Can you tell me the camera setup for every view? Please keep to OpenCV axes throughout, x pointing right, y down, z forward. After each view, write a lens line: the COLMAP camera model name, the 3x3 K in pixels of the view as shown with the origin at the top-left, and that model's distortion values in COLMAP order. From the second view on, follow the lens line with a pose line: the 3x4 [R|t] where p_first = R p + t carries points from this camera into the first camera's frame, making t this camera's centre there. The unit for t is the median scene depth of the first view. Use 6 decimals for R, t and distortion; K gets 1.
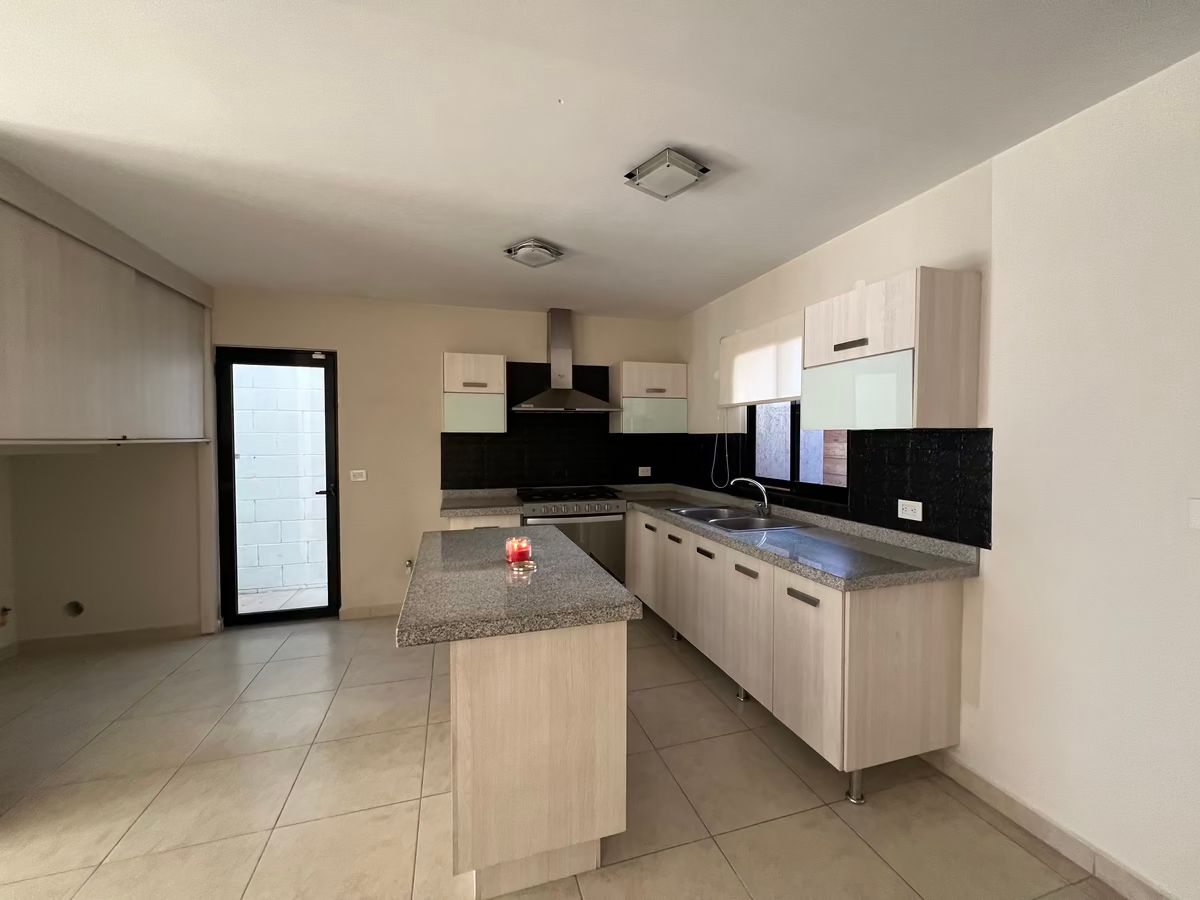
lens RADIAL K [[481.2, 0, 597.8], [0, 481.2, 431.1], [0, 0, 1]] dist [0.000605, -0.000173]
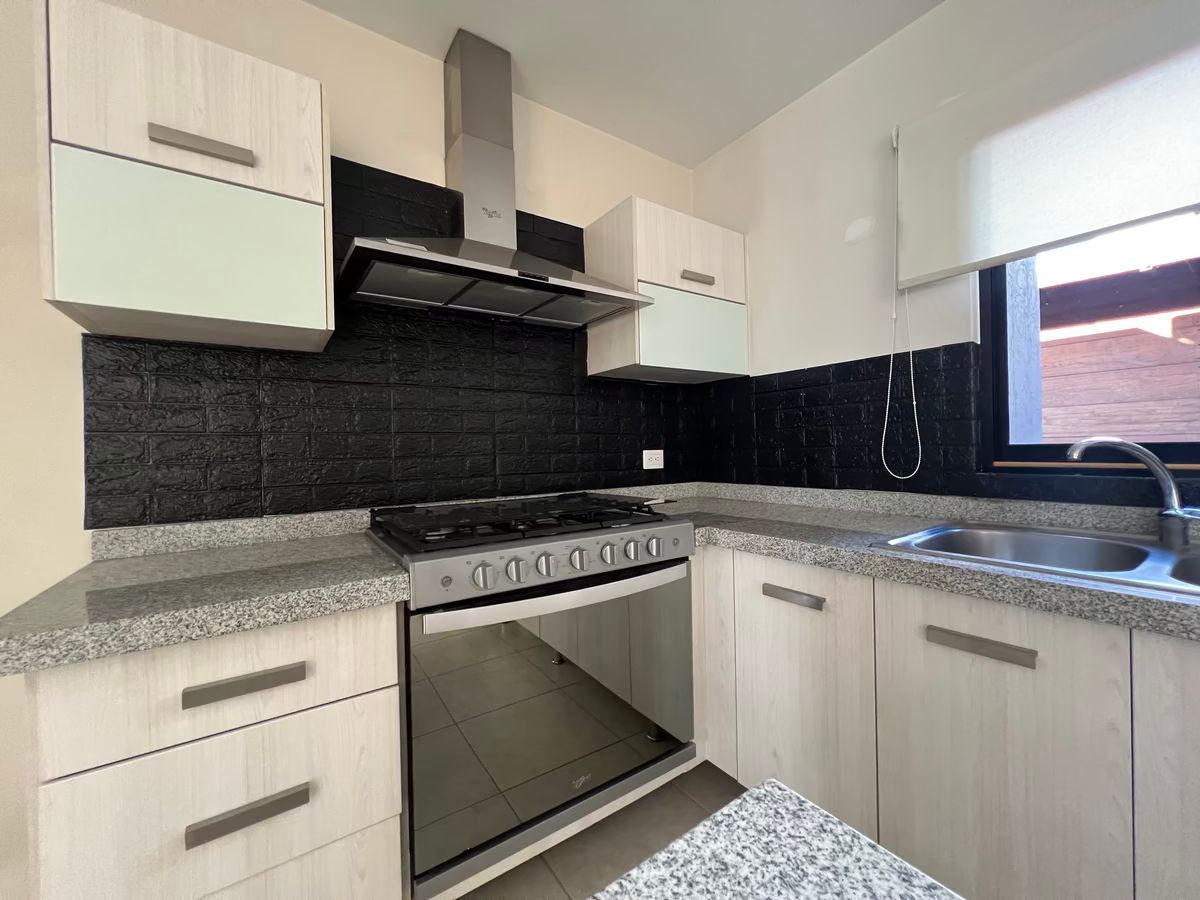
lens RADIAL K [[480.6, 0, 595.7], [0, 480.6, 440.8], [0, 0, 1]] dist [-0.000983, 0.000556]
pose [[0.948518, -0.014667, 0.316384, -0.130436], [0.017523, 0.999827, -0.006184, 0.079688], [-0.316239, 0.011409, 0.948611, 0.661488]]
